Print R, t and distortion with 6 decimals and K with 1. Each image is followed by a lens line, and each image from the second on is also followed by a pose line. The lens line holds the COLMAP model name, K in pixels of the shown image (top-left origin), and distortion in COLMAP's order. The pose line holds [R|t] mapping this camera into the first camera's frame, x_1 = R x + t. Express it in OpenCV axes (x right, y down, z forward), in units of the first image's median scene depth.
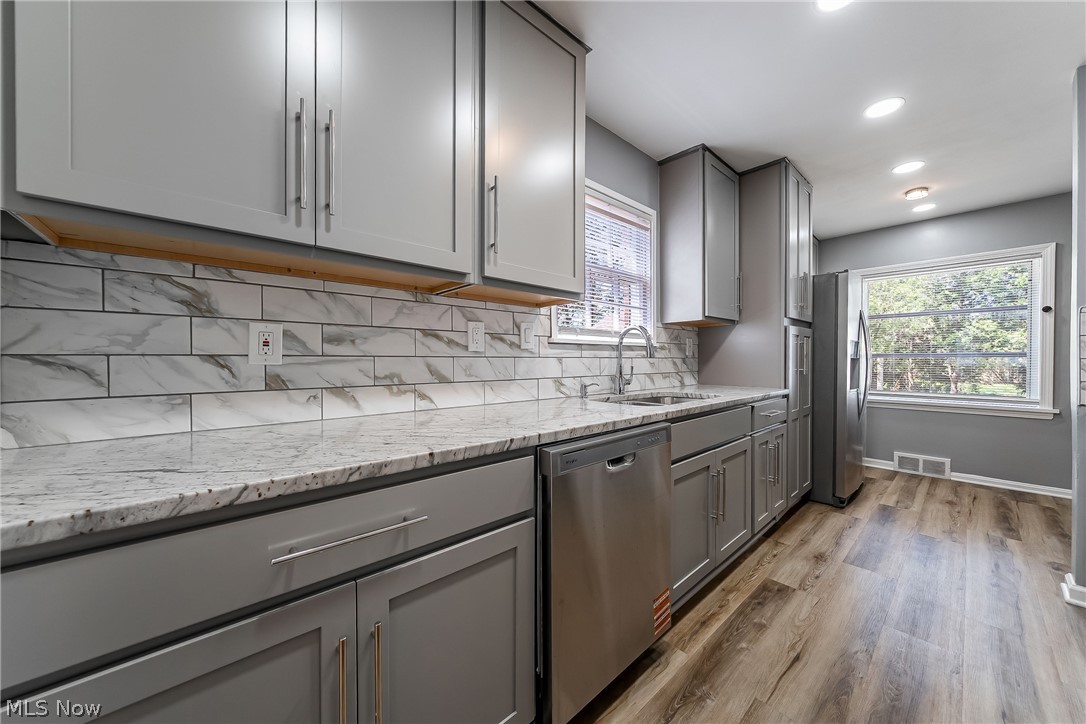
lens RADIAL K [[373.1, 0, 544.0], [0, 373.1, 361.7], [0, 0, 1]] dist [-0.006402, -0.000634]
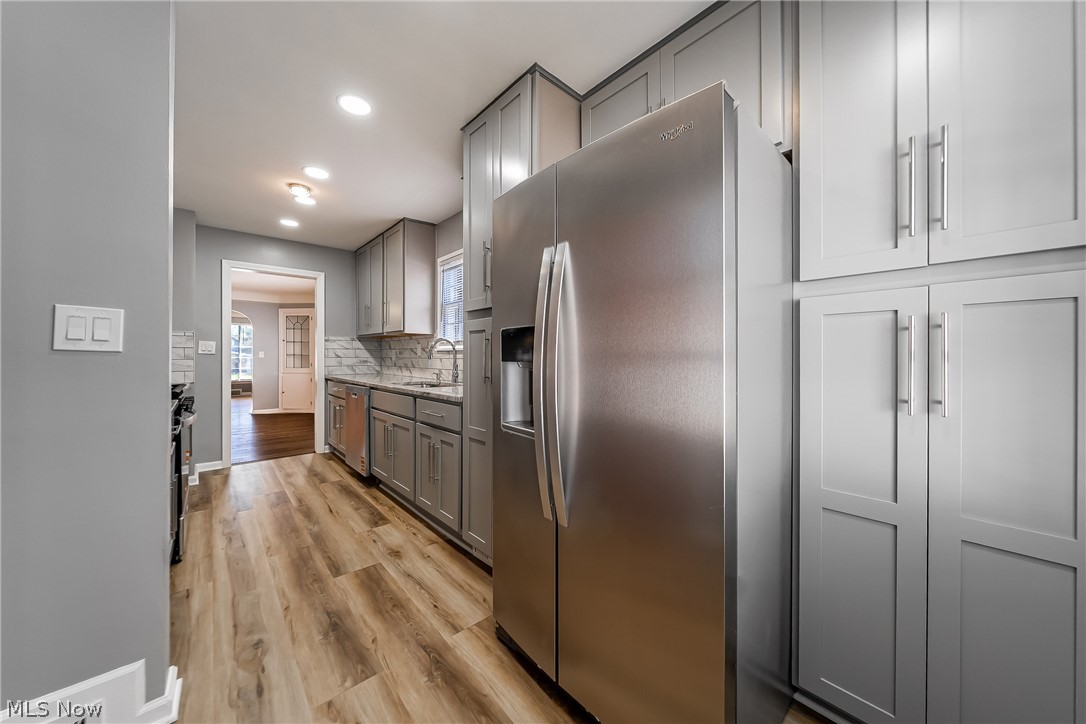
lens RADIAL K [[373.1, 0, 559.4], [0, 373.1, 346.6], [0, 0, 1]] dist [-0.006402, -0.000634]
pose [[0.037882, -0.012327, -0.999206, 1.888454], [0.007296, 0.999901, -0.012059, -0.039456], [0.999256, -0.006833, 0.037969, 1.484350]]
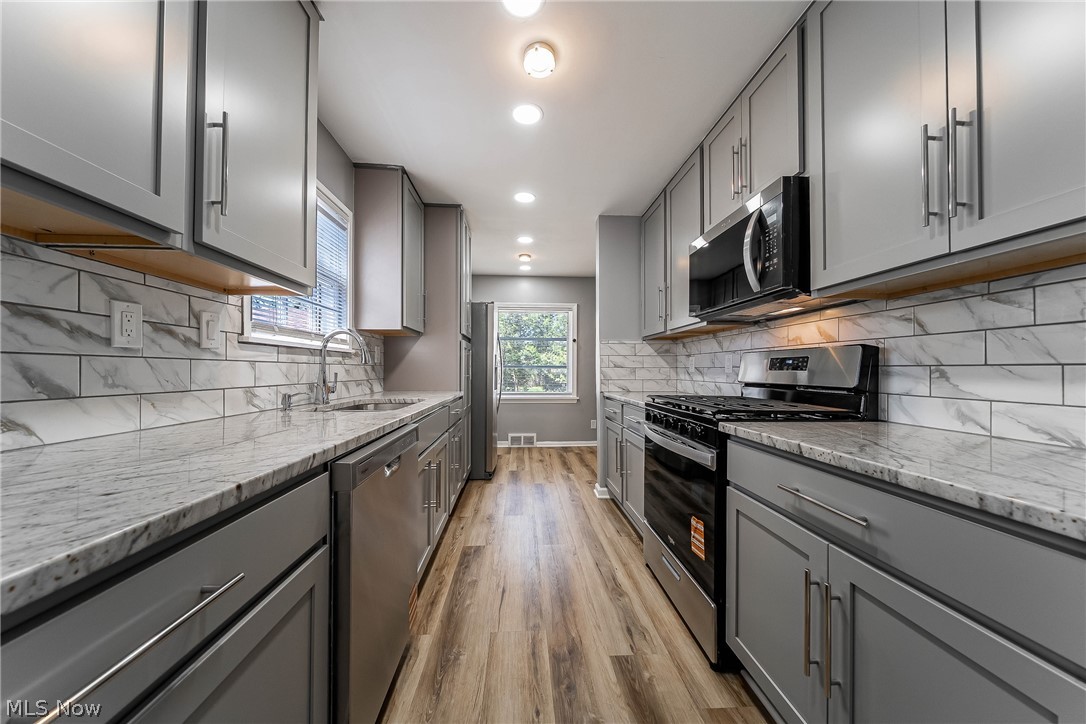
lens RADIAL K [[373.1, 0, 536.1], [0, 373.1, 363.1], [0, 0, 1]] dist [-0.006402, -0.000634]
pose [[0.622792, 0.018862, 0.782160, -0.204118], [0.000312, 0.999703, -0.024356, 0.011819], [-0.782387, 0.015412, 0.622601, 0.044408]]
